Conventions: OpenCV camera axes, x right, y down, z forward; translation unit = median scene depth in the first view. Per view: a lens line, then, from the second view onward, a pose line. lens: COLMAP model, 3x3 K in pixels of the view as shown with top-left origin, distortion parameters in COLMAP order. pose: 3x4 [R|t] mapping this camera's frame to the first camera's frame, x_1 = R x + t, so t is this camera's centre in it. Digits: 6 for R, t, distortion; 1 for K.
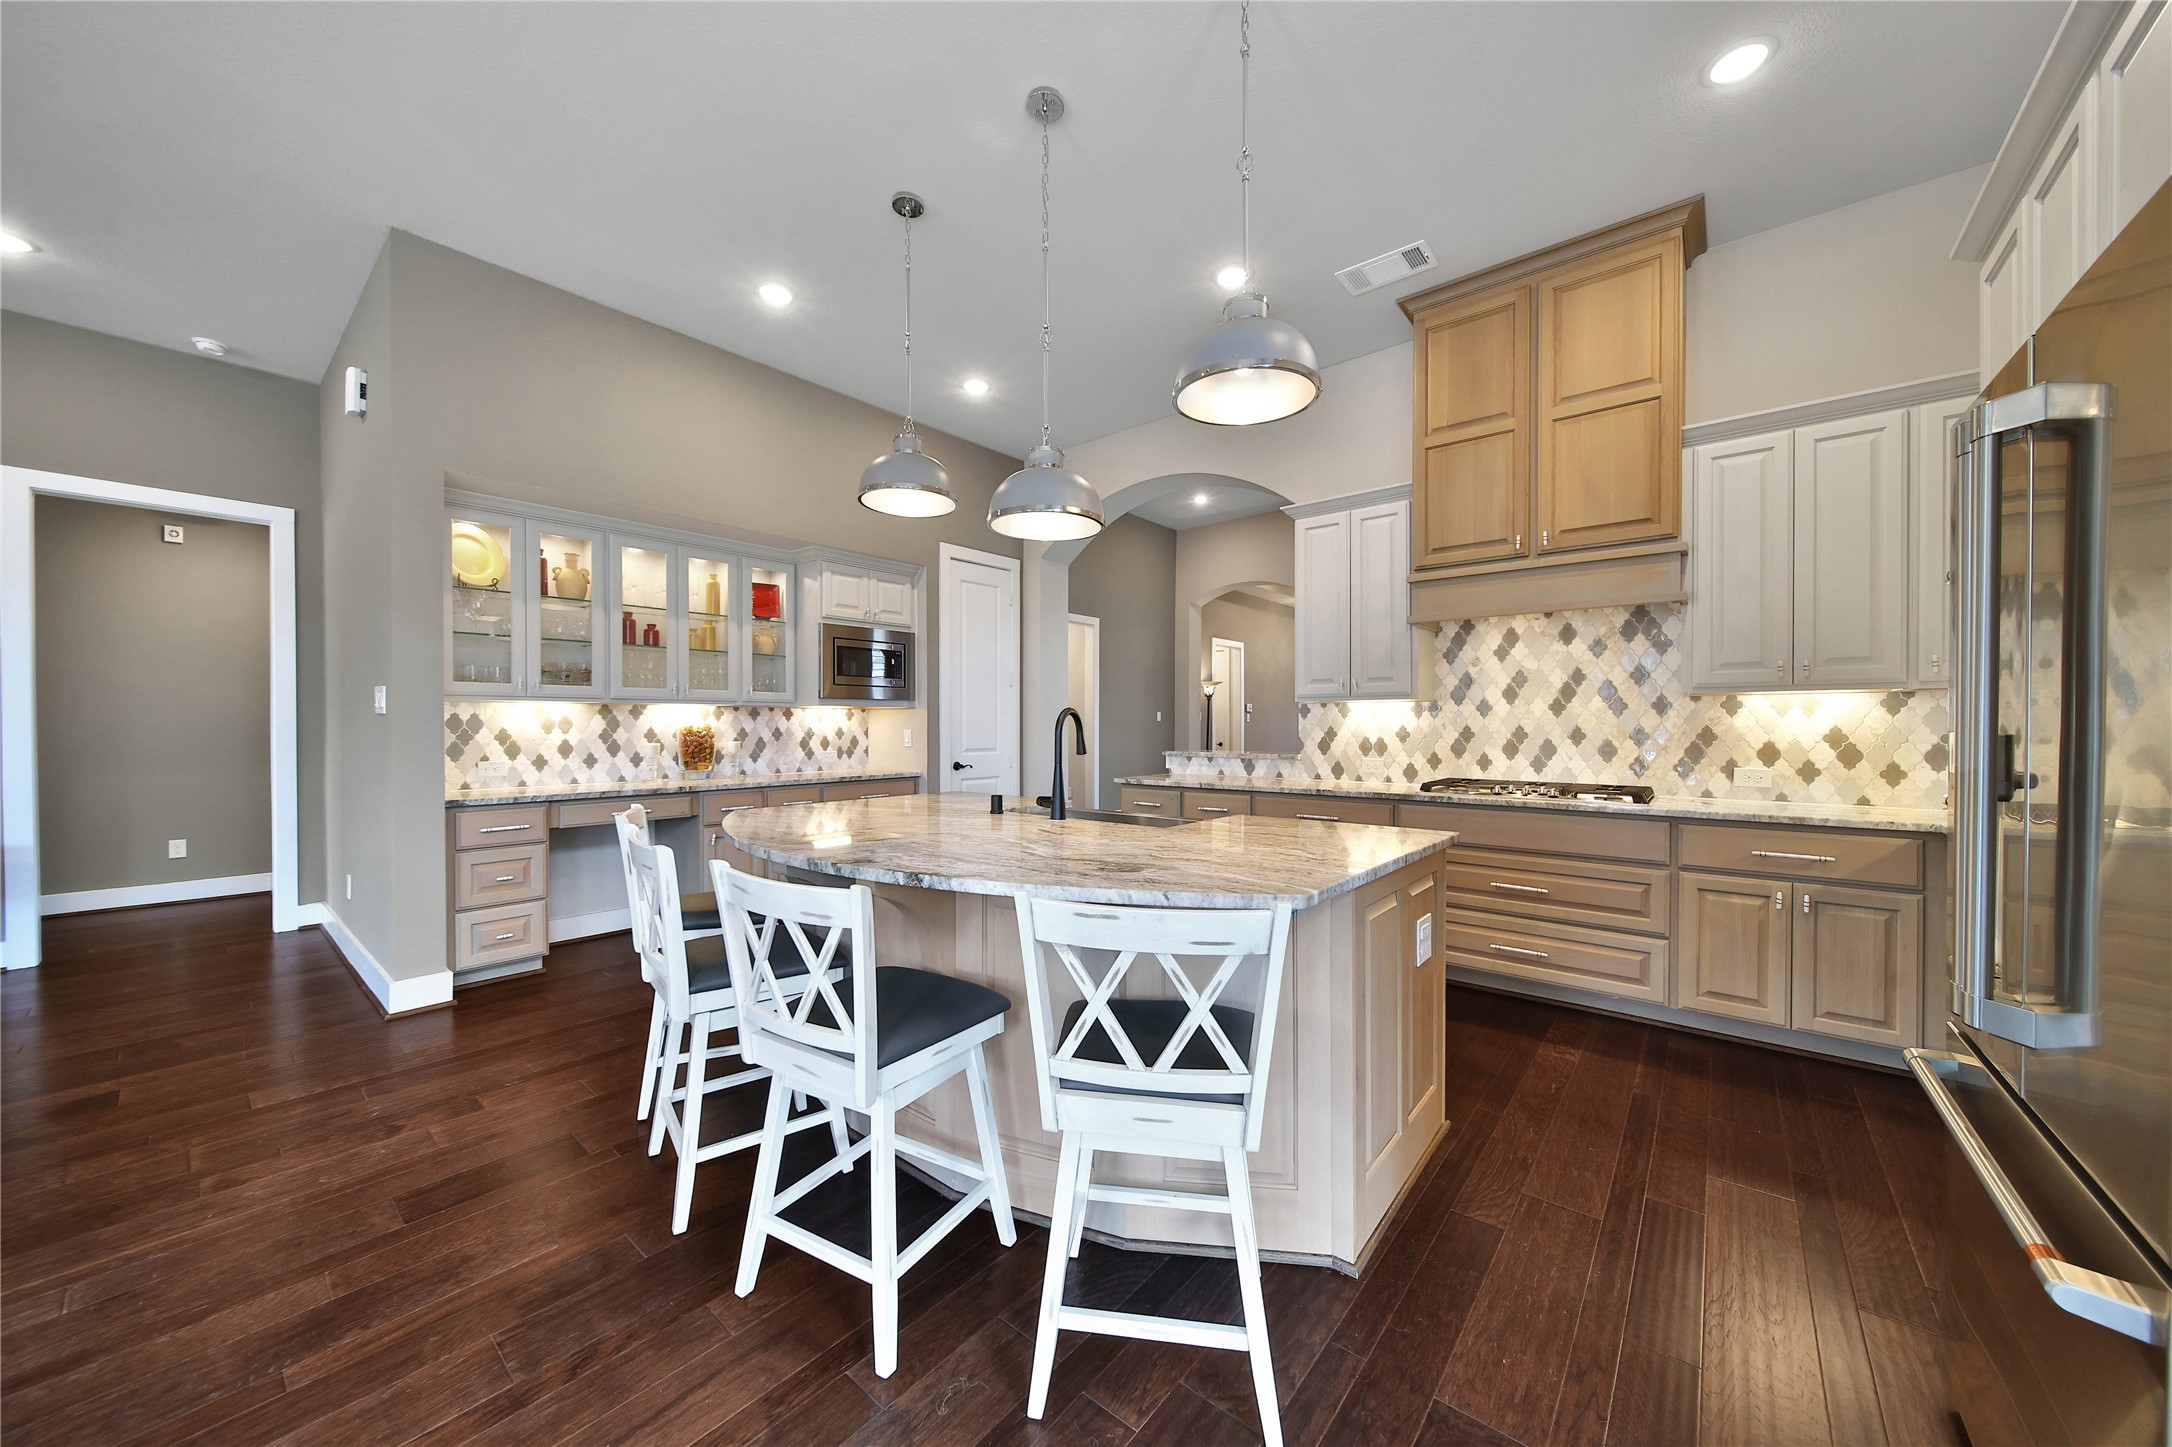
lens RADIAL K [[766.7, 0, 1080.4], [0, 766.7, 729.2], [0, 0, 1]] dist [0.001198, -0.001303]
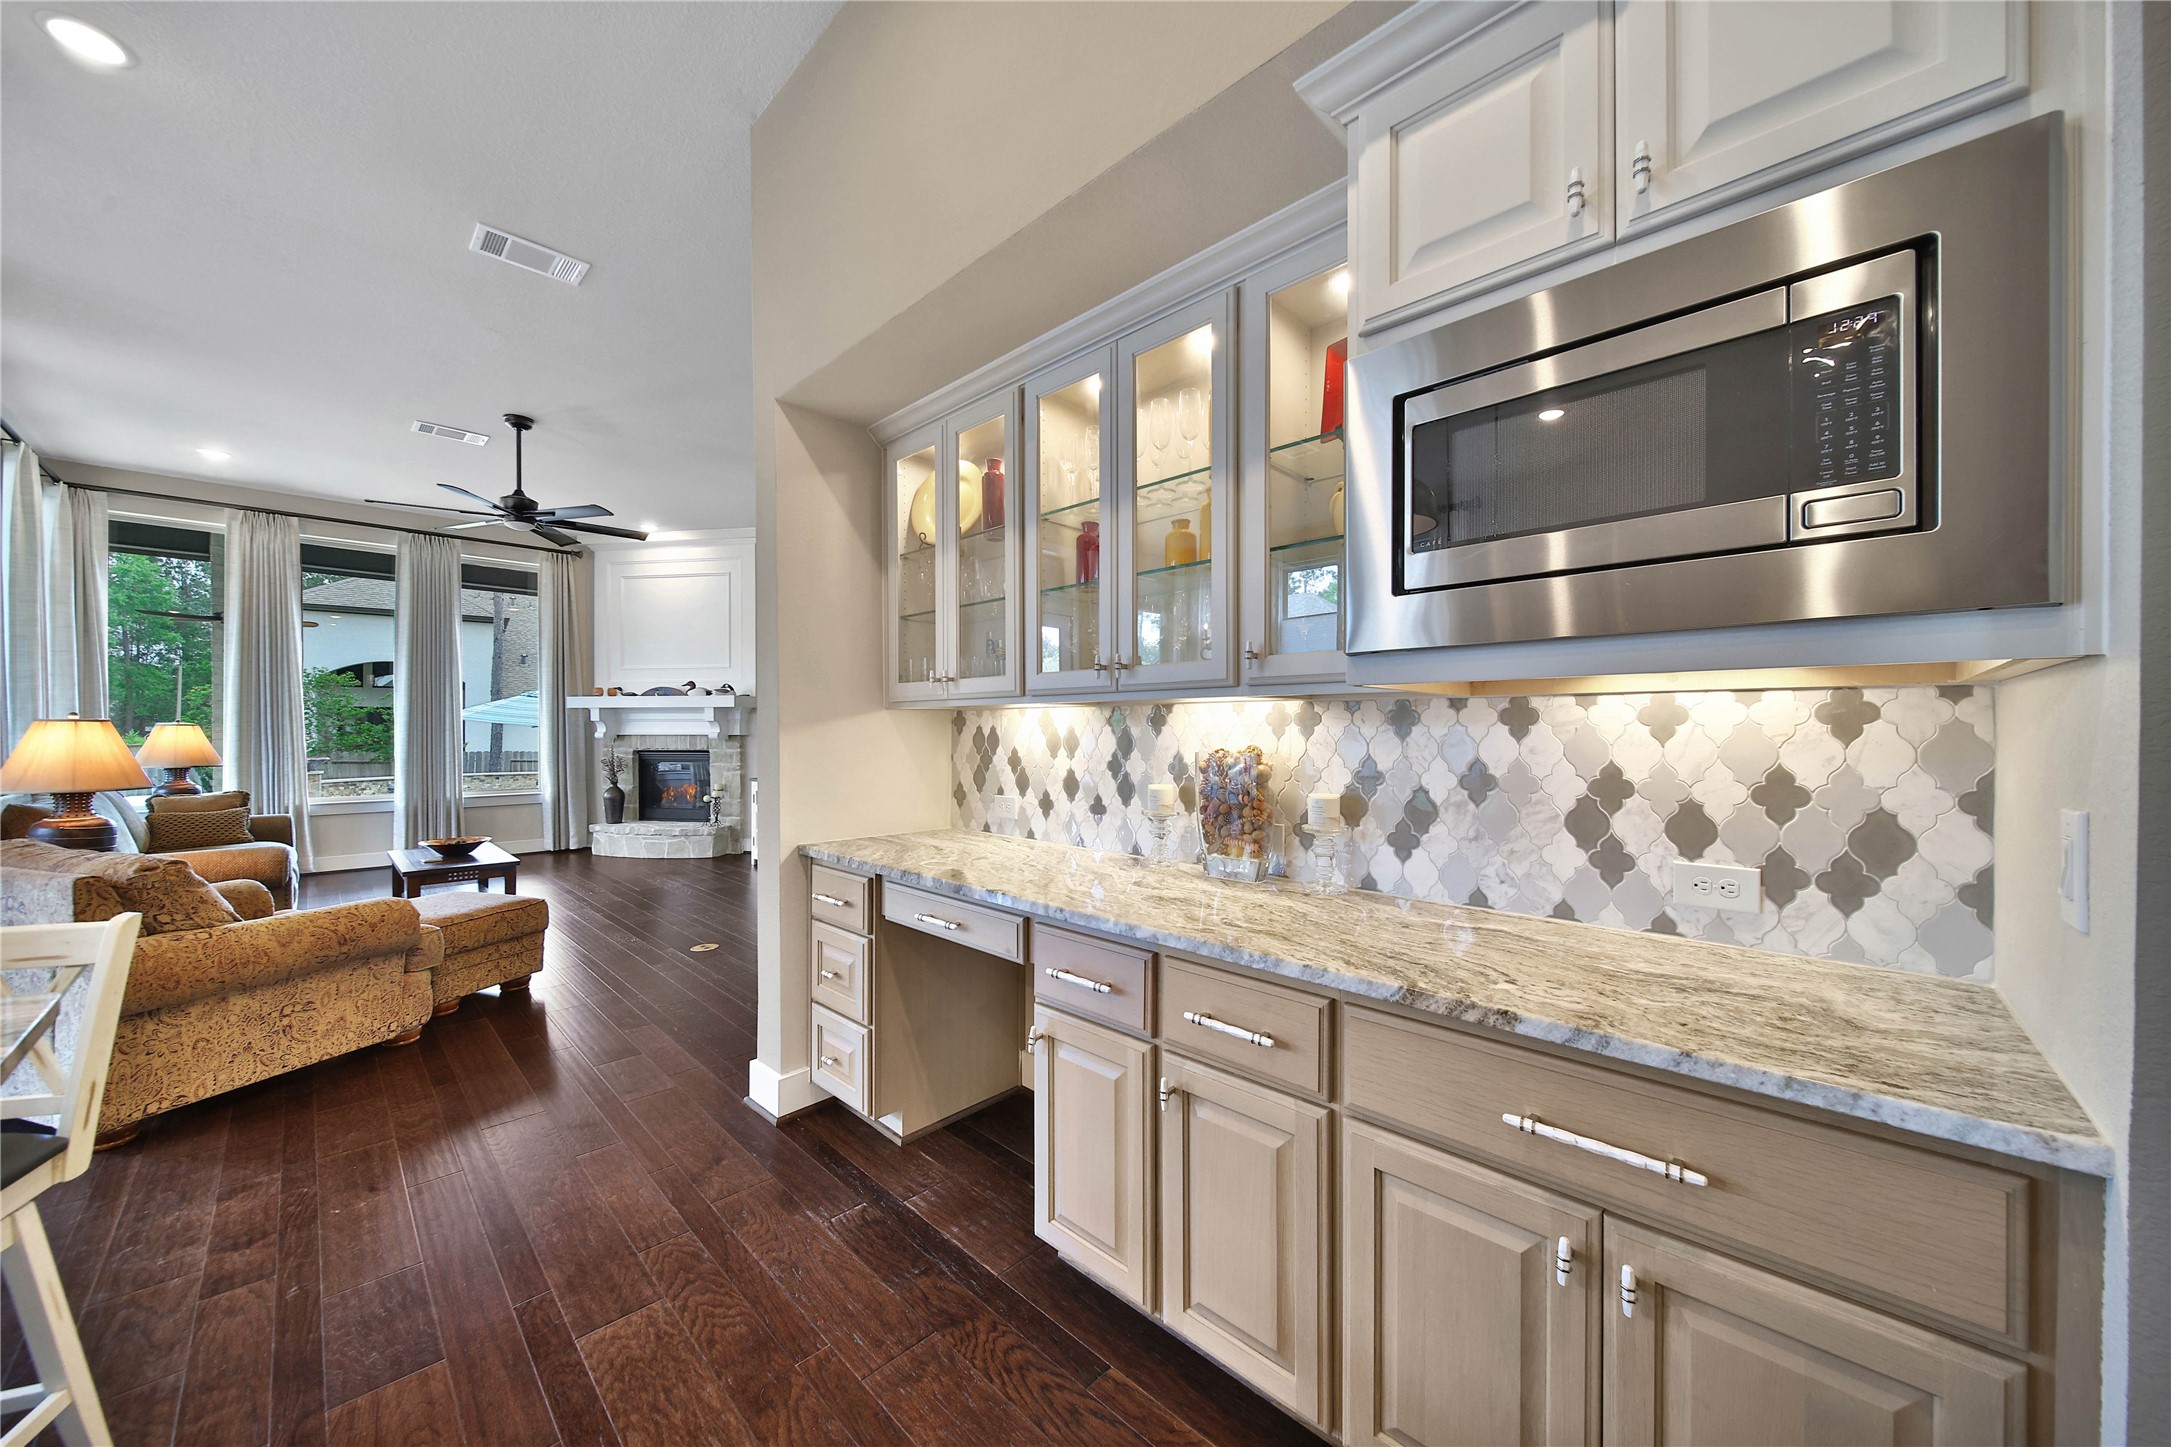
lens RADIAL K [[766.4, 0, 1079.6], [0, 766.4, 728.8], [0, 0, 1]] dist [0.001198, -0.001303]
pose [[-0.081484, 0.001143, -0.996674, -0.072719], [-0.004507, 0.999989, 0.001515, -0.015716], [0.996664, 0.004615, -0.081478, 0.915859]]
